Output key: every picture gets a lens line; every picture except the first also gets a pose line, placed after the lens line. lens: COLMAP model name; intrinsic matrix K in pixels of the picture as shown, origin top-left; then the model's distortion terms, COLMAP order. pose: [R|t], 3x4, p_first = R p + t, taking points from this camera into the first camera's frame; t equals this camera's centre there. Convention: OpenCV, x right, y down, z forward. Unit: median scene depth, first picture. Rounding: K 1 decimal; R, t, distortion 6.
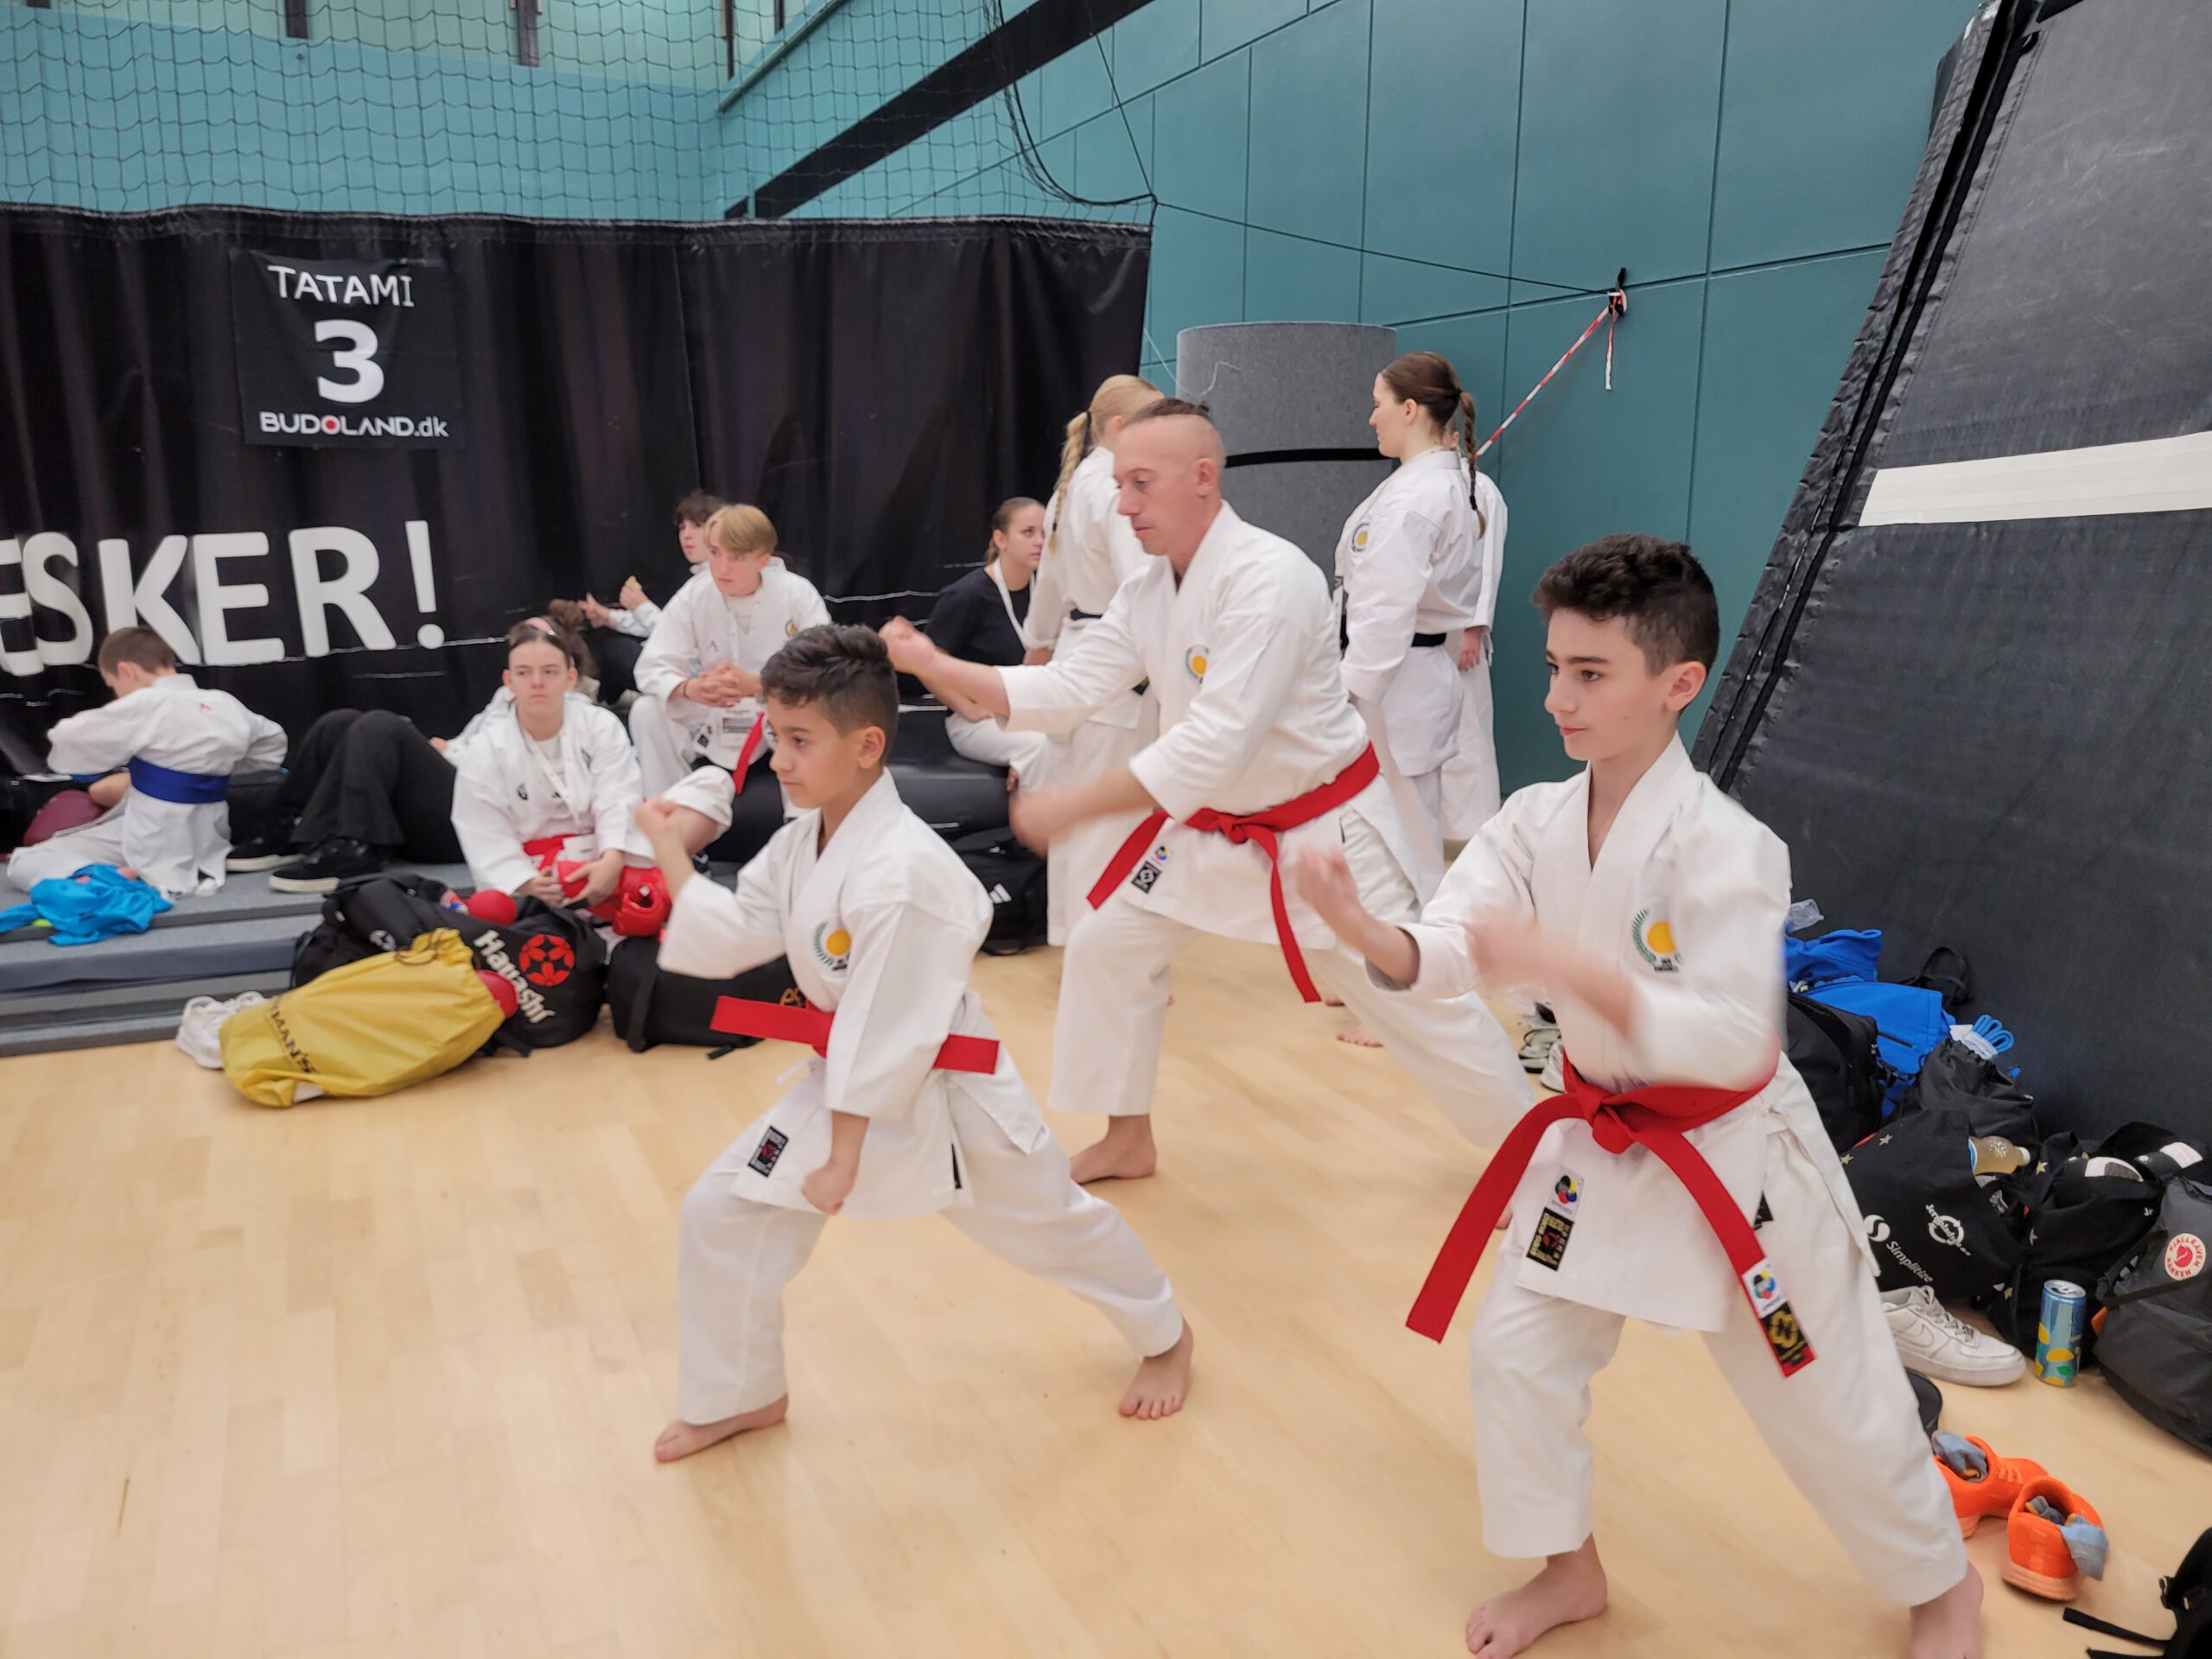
lens RADIAL K [[1675.3, 0, 1134.7], [0, 1675.3, 803.6], [0, 0, 1]] dist [0.053610, -0.055389]
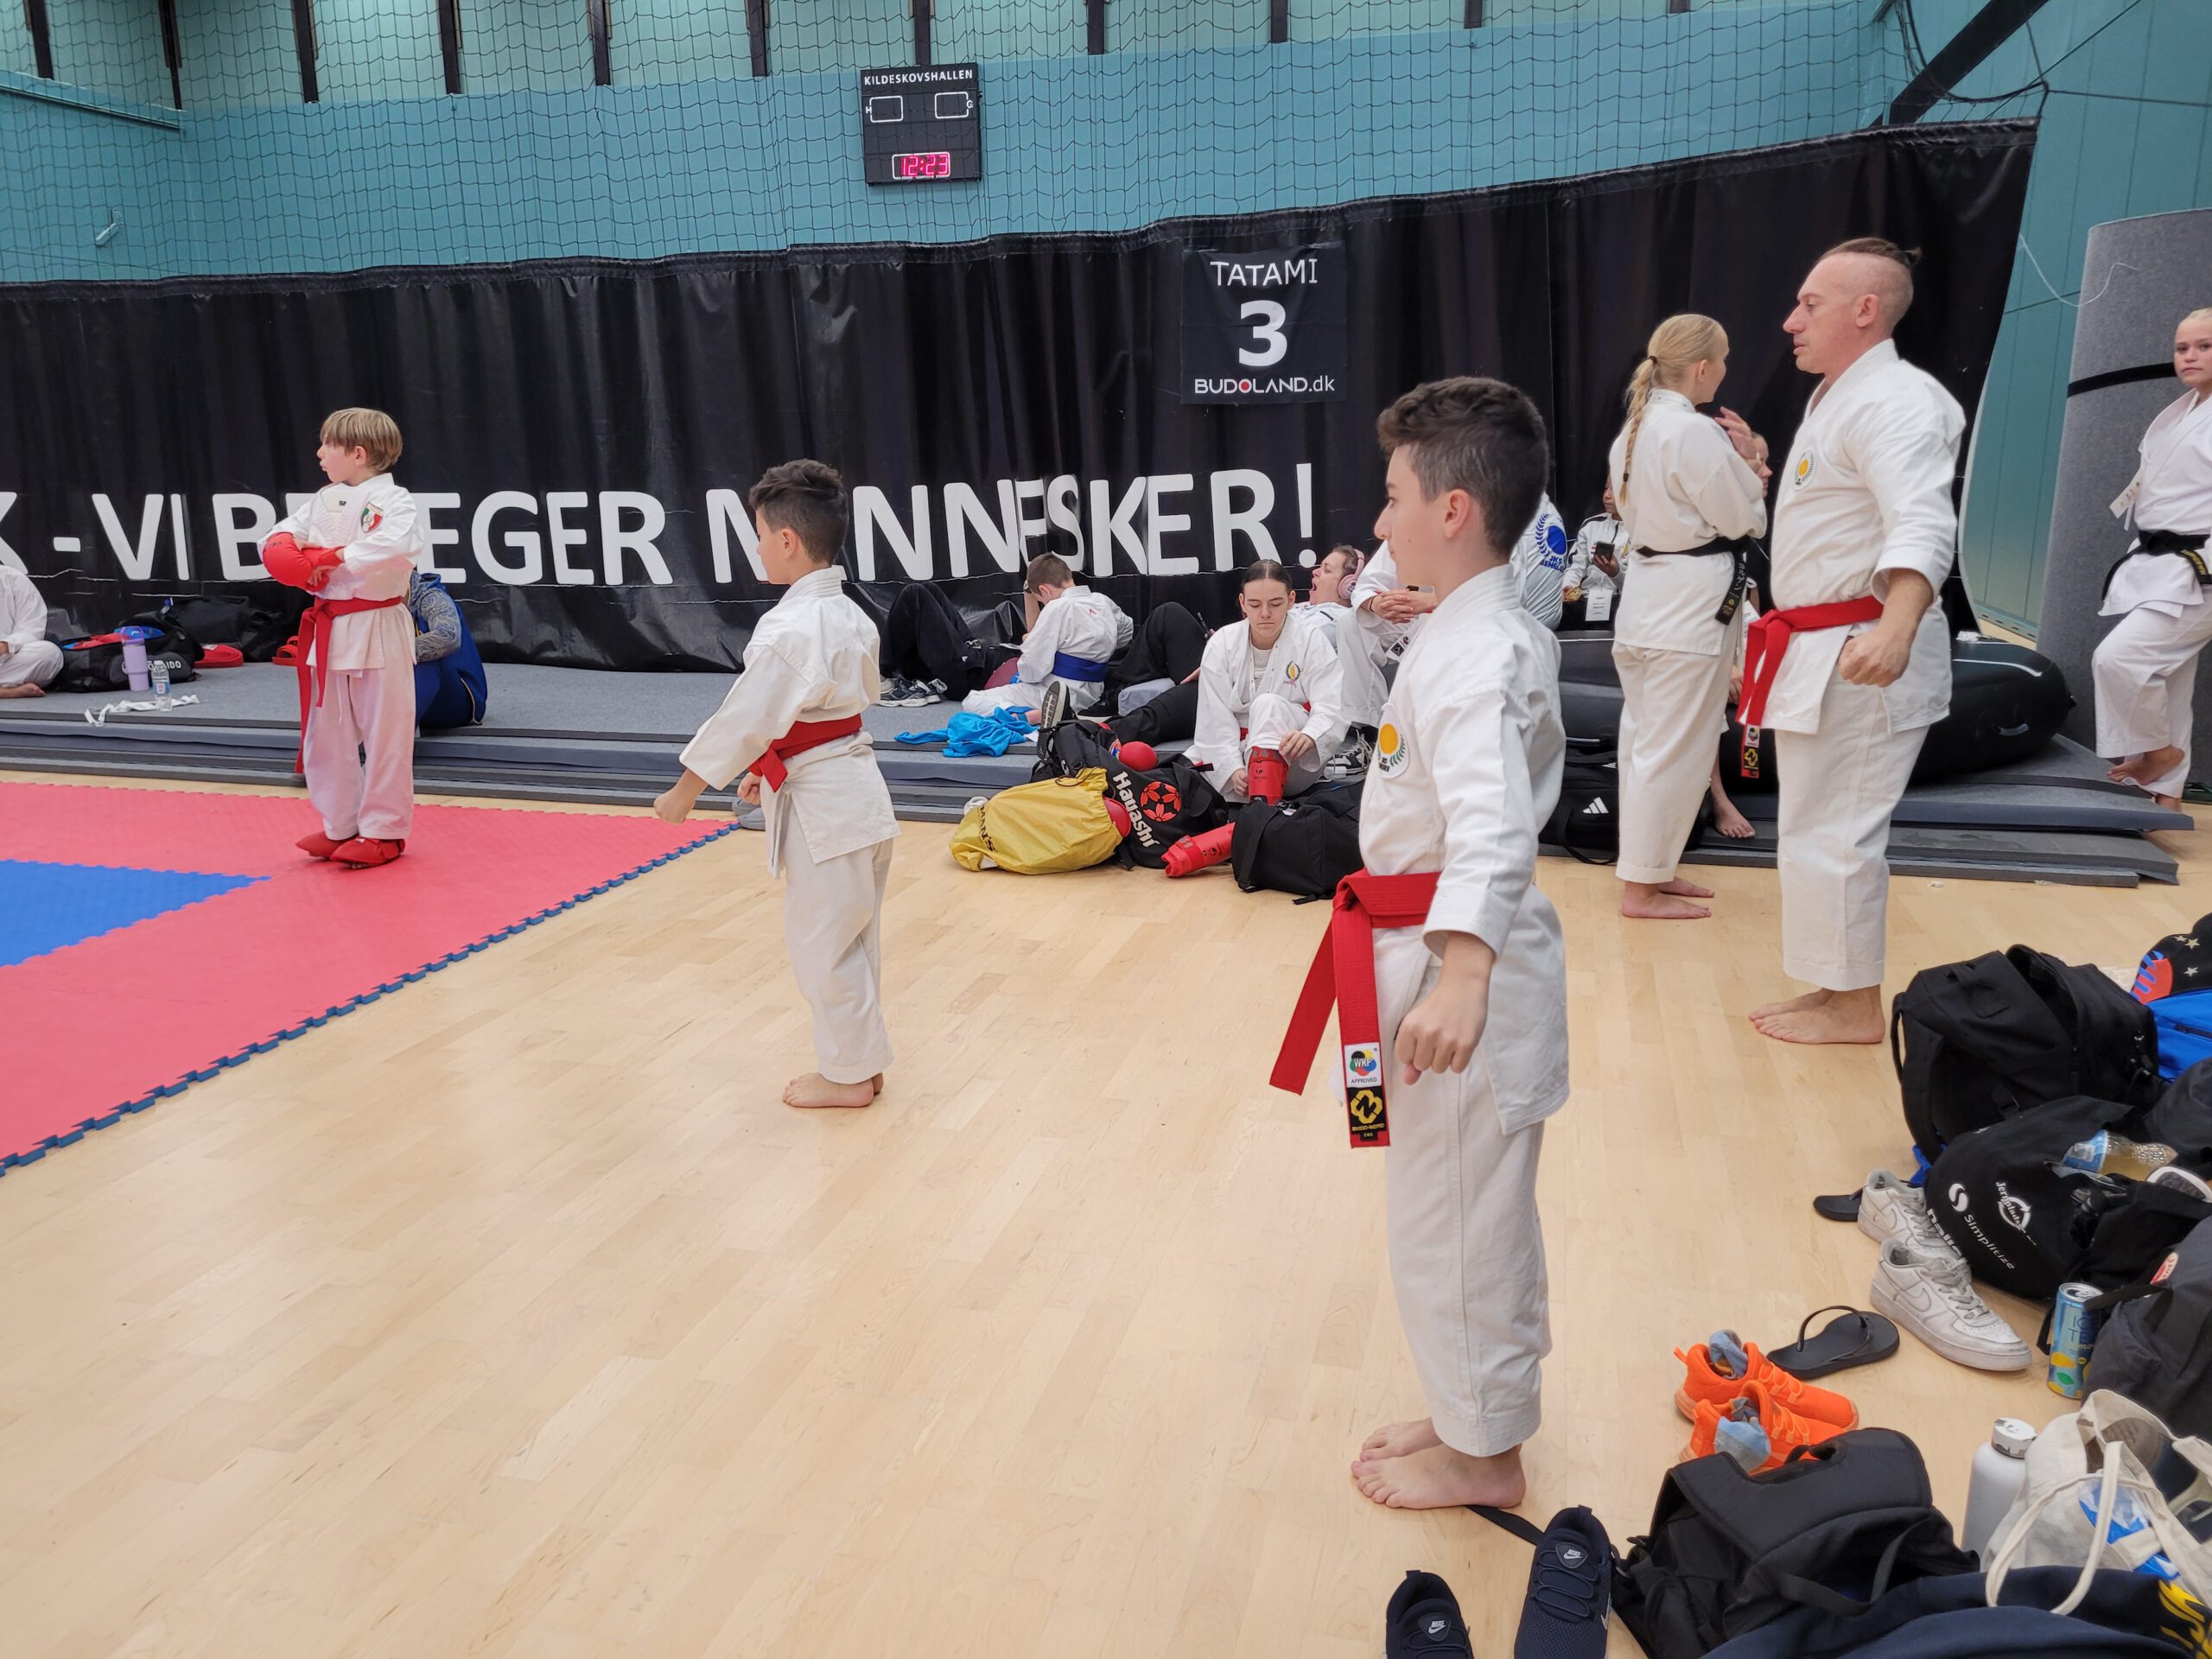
lens RADIAL K [[1670.6, 0, 1112.7], [0, 1670.6, 814.8], [0, 0, 1]] dist [0.061793, -0.052806]
pose [[0.758565, 0.124426, -0.639608, 0.301048], [-0.097475, 0.992222, 0.077418, 0.005189], [0.644266, 0.003619, 0.764793, -0.013448]]
